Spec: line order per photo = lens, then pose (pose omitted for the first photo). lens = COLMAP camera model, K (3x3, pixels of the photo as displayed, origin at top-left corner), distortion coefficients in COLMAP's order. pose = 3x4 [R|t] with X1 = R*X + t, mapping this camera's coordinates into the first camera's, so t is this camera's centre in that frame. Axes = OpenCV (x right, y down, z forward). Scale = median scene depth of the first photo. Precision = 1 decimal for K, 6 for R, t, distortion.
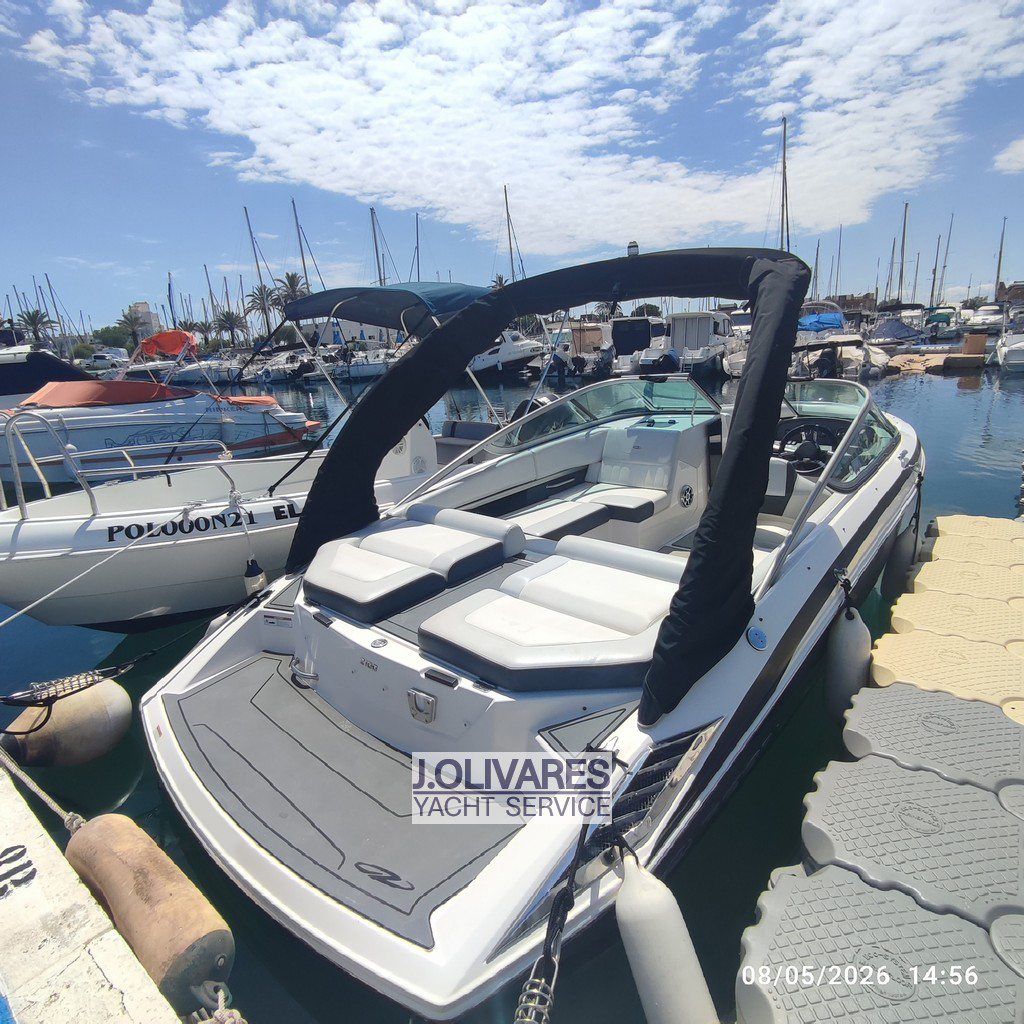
lens RADIAL K [[626.8, 0, 517.2], [0, 626.8, 507.7], [0, 0, 1]] dist [-0.053303, 0.037736]
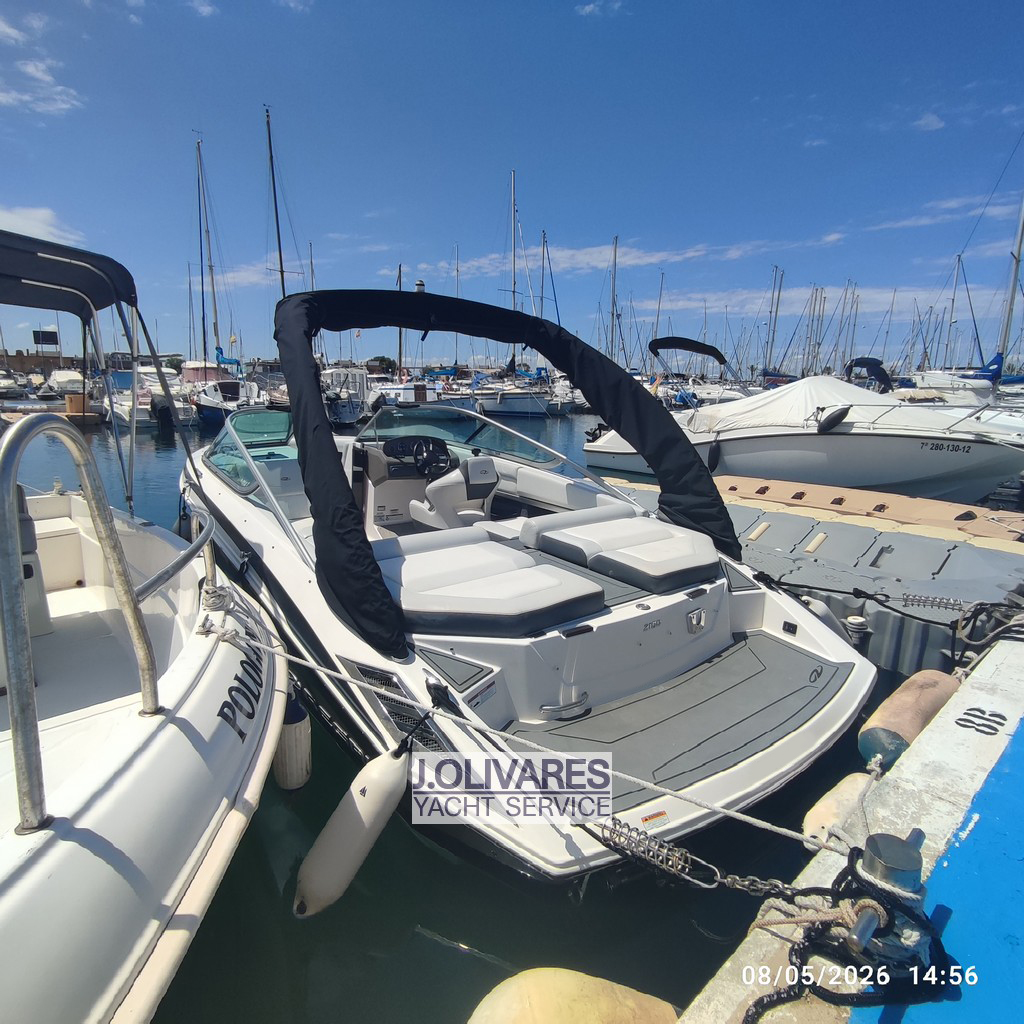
lens RADIAL K [[626.8, 0, 517.2], [0, 626.8, 507.7], [0, 0, 1]] dist [-0.053303, 0.037736]
pose [[0.148056, -0.159942, 0.975960, -1.441644], [0.207129, 0.969965, 0.127537, -0.159404], [-0.967045, 0.183267, 0.176738, 1.077244]]
